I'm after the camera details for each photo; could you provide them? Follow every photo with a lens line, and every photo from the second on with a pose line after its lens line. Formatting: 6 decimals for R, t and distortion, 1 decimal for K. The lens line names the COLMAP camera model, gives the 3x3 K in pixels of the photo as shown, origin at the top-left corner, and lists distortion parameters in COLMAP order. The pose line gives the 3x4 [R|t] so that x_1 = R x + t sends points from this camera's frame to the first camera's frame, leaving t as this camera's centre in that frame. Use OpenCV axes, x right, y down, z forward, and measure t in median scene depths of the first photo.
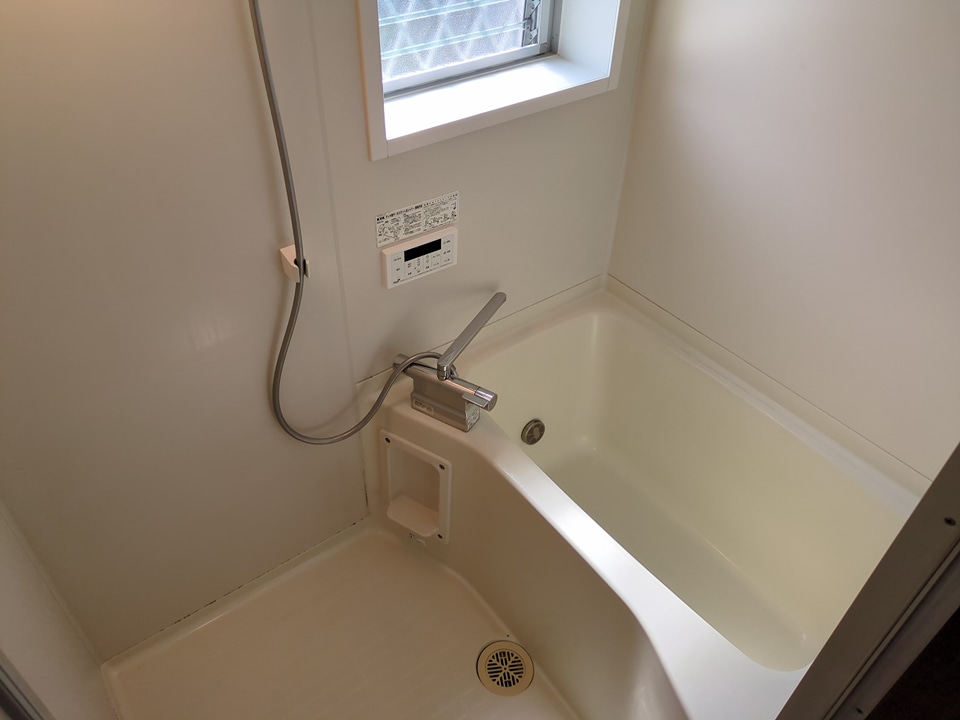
lens RADIAL K [[731.0, 0, 451.6], [0, 731.0, 345.0], [0, 0, 1]] dist [0.036907, -0.028294]
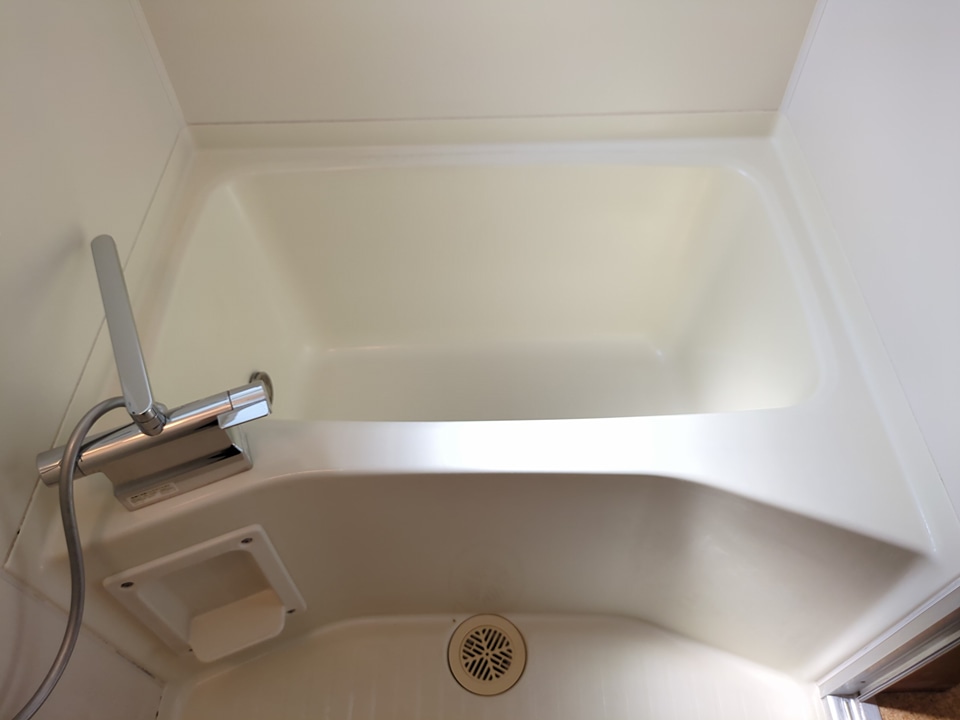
lens RADIAL K [[731.0, 0, 472.6], [0, 731.0, 361.3], [0, 0, 1]] dist [0.036907, -0.028294]
pose [[0.587449, -0.658553, 0.470332, -0.086490], [0.539351, 0.751898, 0.379144, -0.060675], [-0.603328, 0.030946, 0.796893, 0.422500]]
